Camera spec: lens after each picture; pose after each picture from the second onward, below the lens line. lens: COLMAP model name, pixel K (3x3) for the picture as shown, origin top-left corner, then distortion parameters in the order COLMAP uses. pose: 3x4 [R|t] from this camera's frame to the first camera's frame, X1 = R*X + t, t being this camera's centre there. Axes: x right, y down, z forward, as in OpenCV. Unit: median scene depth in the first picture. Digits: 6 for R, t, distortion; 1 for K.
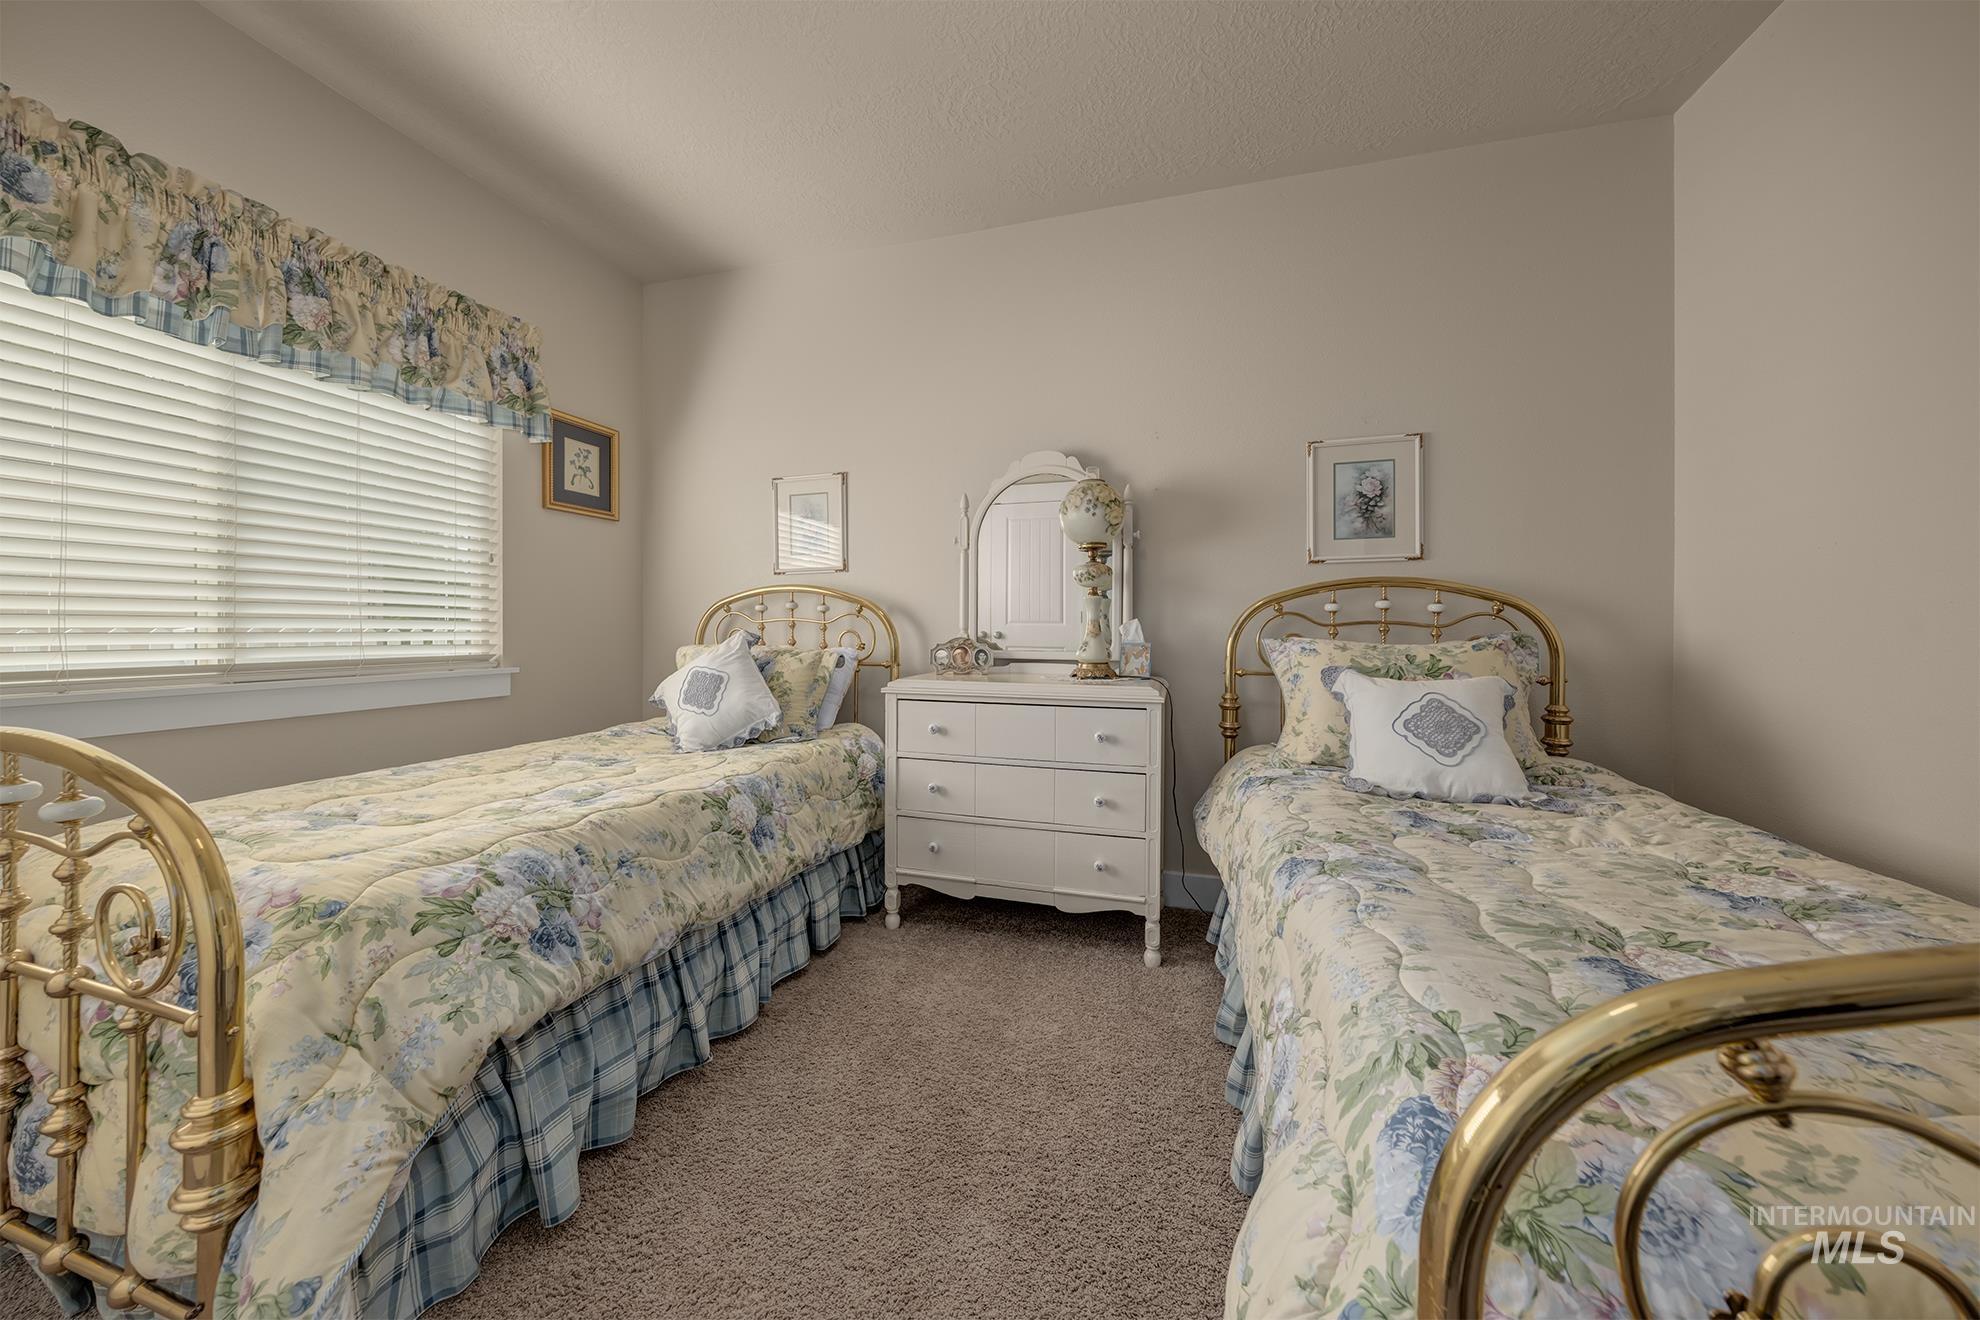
lens RADIAL K [[648.3, 0, 992.3], [0, 648.3, 628.0], [0, 0, 1]] dist [0.001132, -0.001699]
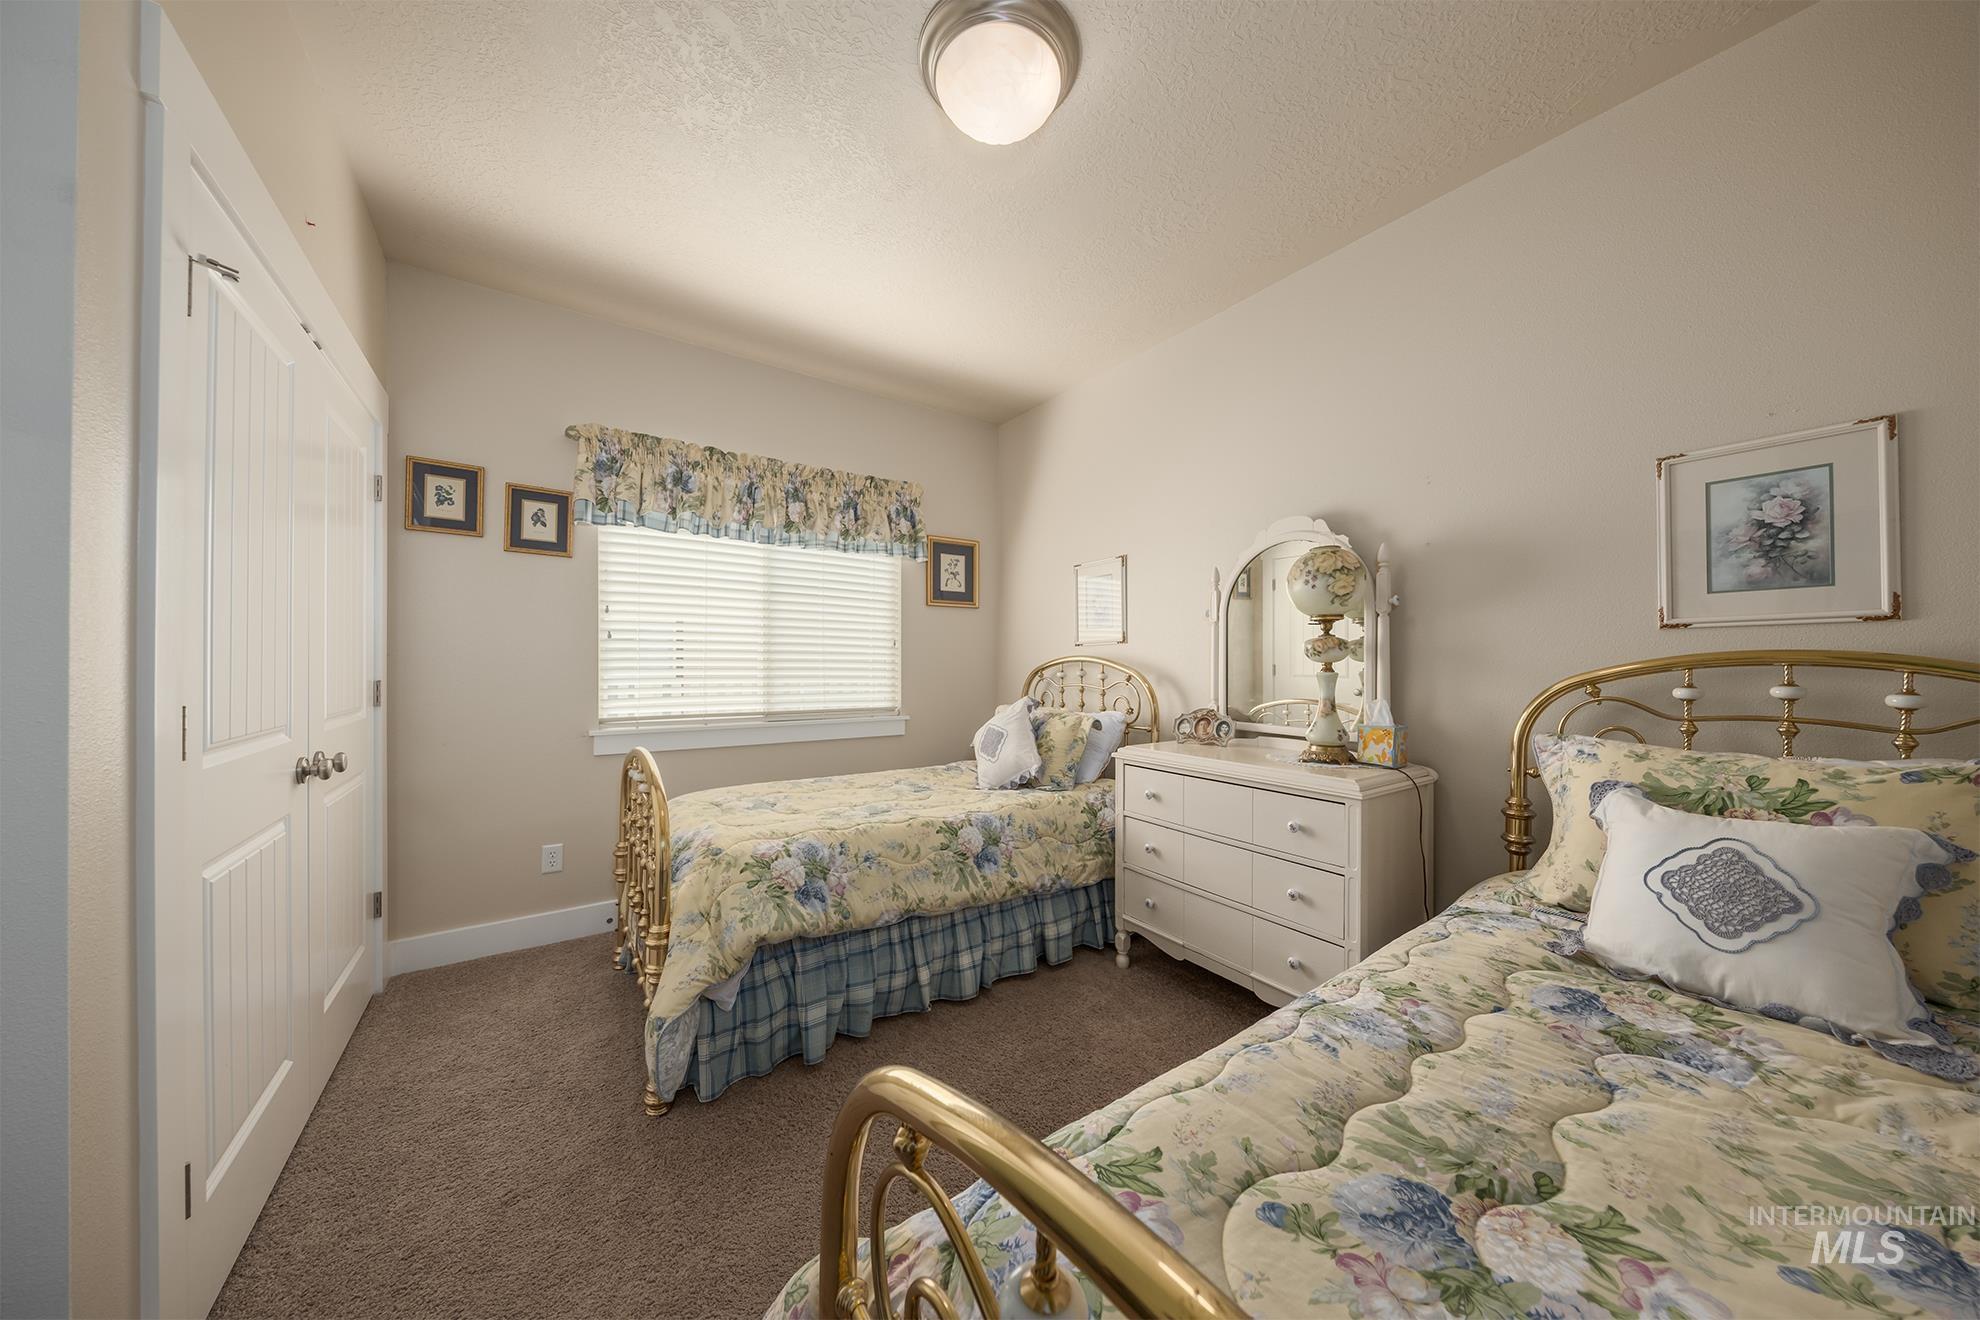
lens RADIAL K [[648.3, 0, 1025.5], [0, 648.3, 659.3], [0, 0, 1]] dist [0.001132, -0.001699]
pose [[0.784172, -0.000828, -0.620543, 0.477128], [-0.002923, 0.999983, -0.005028, -0.075093], [0.620536, 0.005757, 0.784156, 0.010720]]
